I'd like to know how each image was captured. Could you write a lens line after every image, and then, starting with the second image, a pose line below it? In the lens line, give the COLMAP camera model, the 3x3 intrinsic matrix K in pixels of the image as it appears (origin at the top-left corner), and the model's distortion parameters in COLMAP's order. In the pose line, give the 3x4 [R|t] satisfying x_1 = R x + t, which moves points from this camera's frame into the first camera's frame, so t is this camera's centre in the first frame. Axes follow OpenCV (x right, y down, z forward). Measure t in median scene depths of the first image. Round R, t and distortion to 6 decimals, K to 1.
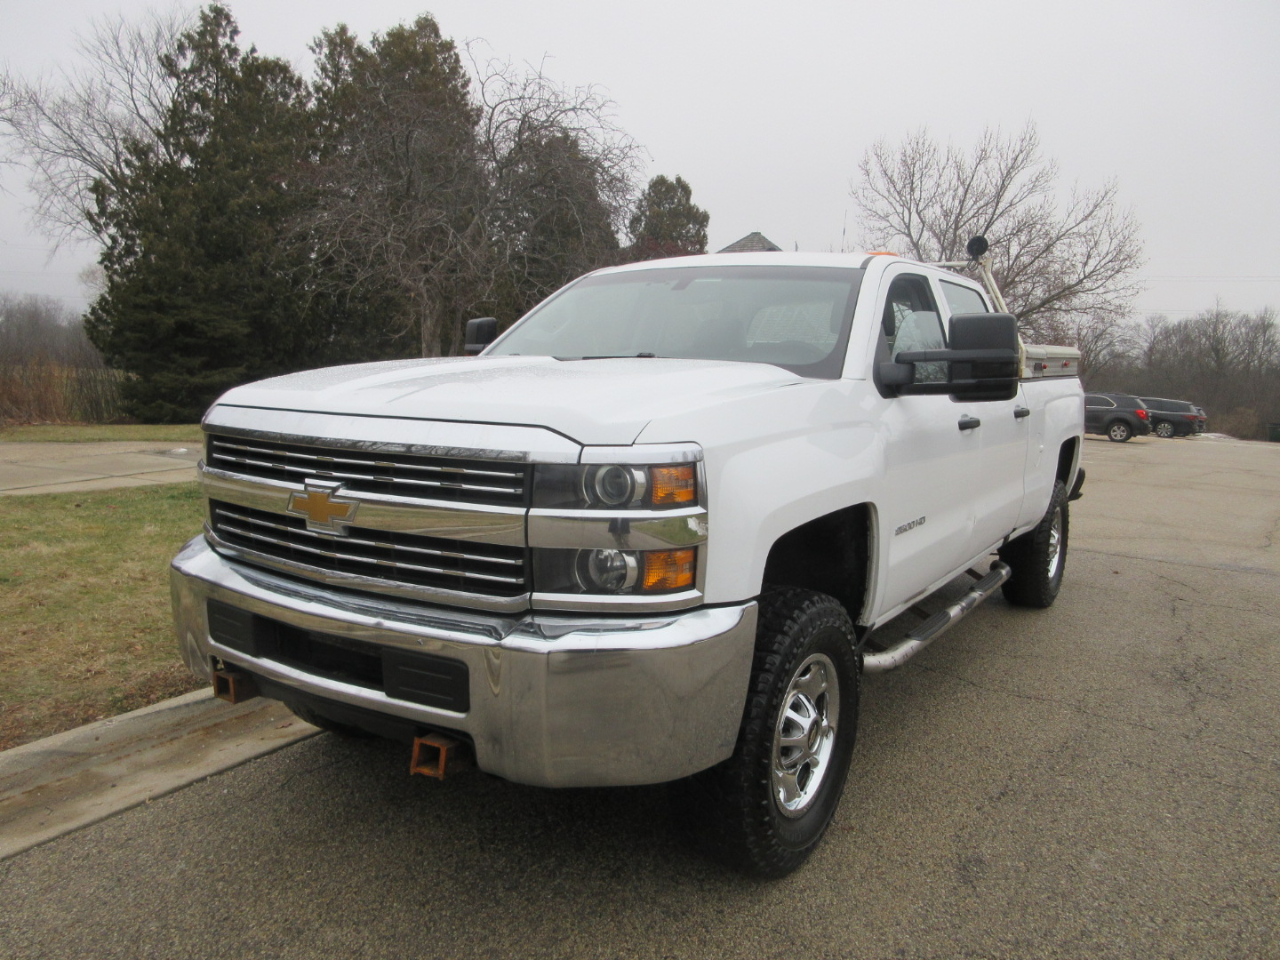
lens RADIAL K [[962.3, 0, 640.8], [0, 962.3, 477.0], [0, 0, 1]] dist [0.008790, 0.007369]
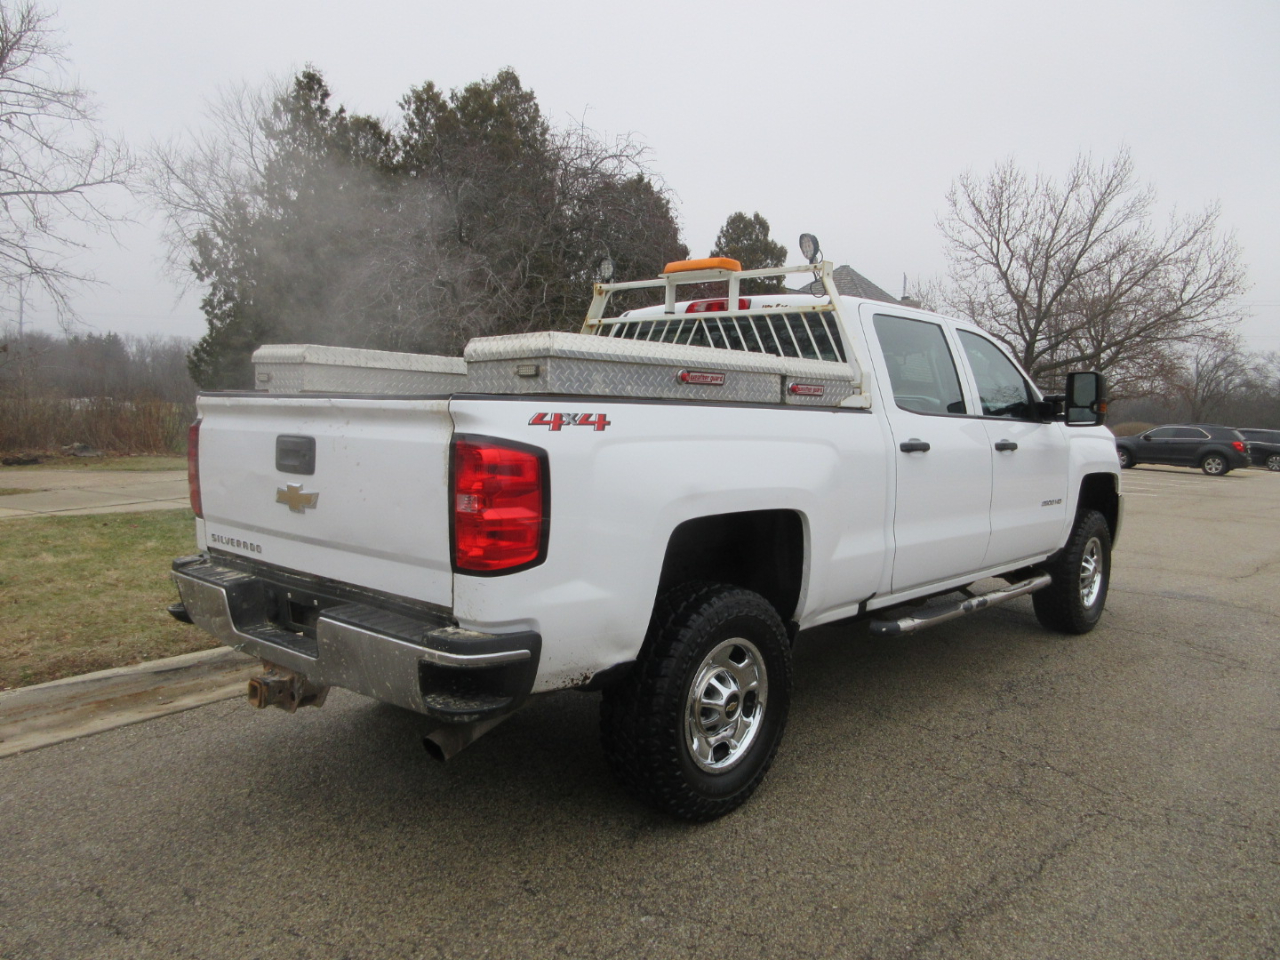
lens RADIAL K [[962.3, 0, 640.8], [0, 962.3, 477.0], [0, 0, 1]] dist [0.008790, 0.007369]
pose [[0.993650, 0.002712, -0.112484, 0.056127], [-0.006614, 0.999389, -0.034325, 0.002910], [0.112322, 0.034851, 0.993060, -0.019868]]
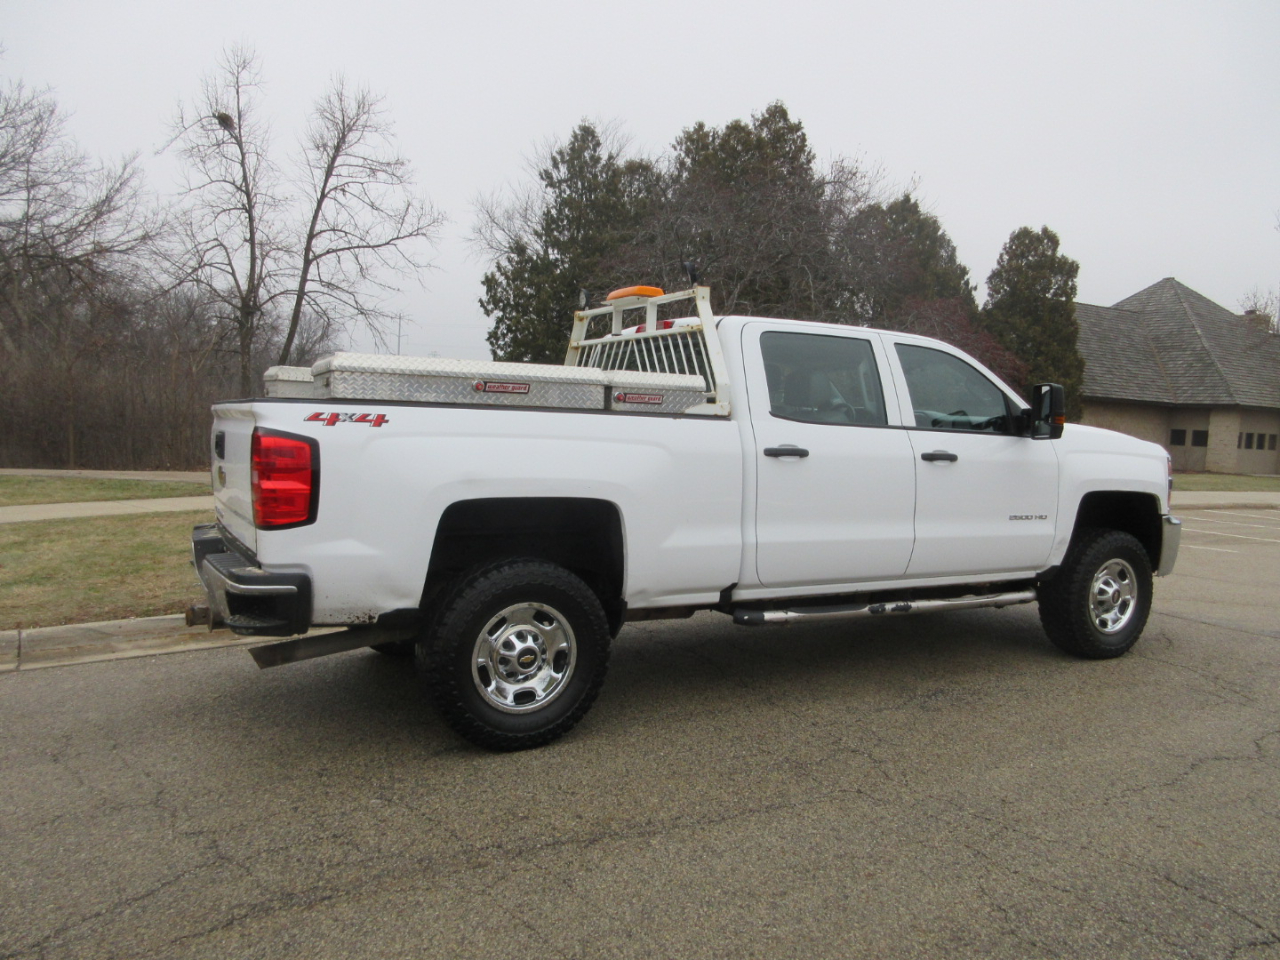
lens RADIAL K [[962.3, 0, 640.8], [0, 962.3, 477.0], [0, 0, 1]] dist [0.008790, 0.007369]
pose [[0.906885, 0.024213, -0.420682, 0.143000], [-0.050521, 0.997394, -0.051504, 0.007213], [0.418339, 0.067961, 0.905745, -0.025206]]
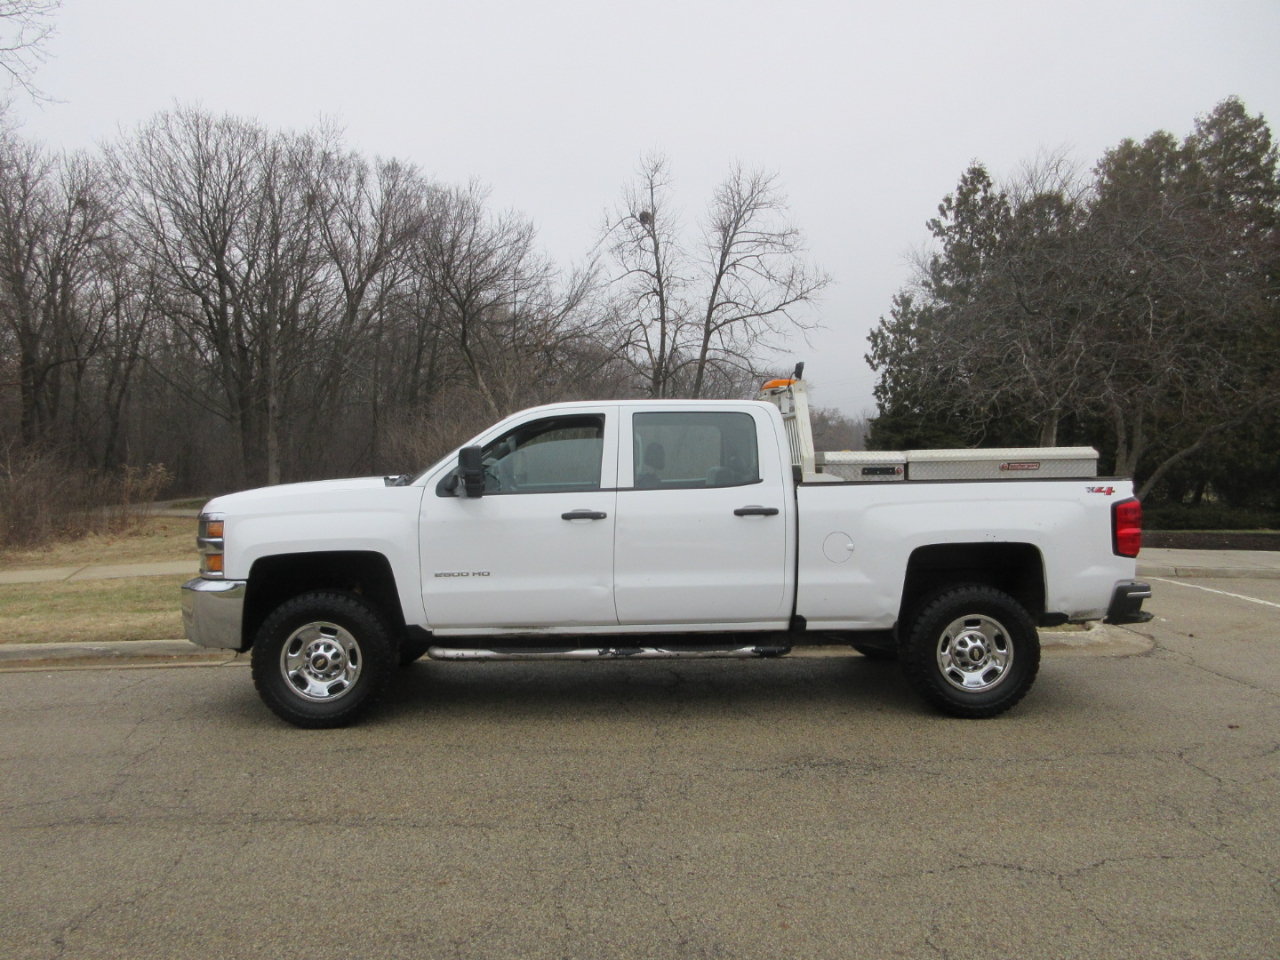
lens RADIAL K [[962.6, 0, 640.0], [0, 962.6, 480.0], [0, 0, 1]] dist [0.001904, 0.011424]
pose [[0.593364, -0.008316, -0.804891, 0.259159], [-0.078636, 0.994565, -0.068246, -0.003072], [0.801084, 0.103788, 0.589485, 0.036934]]
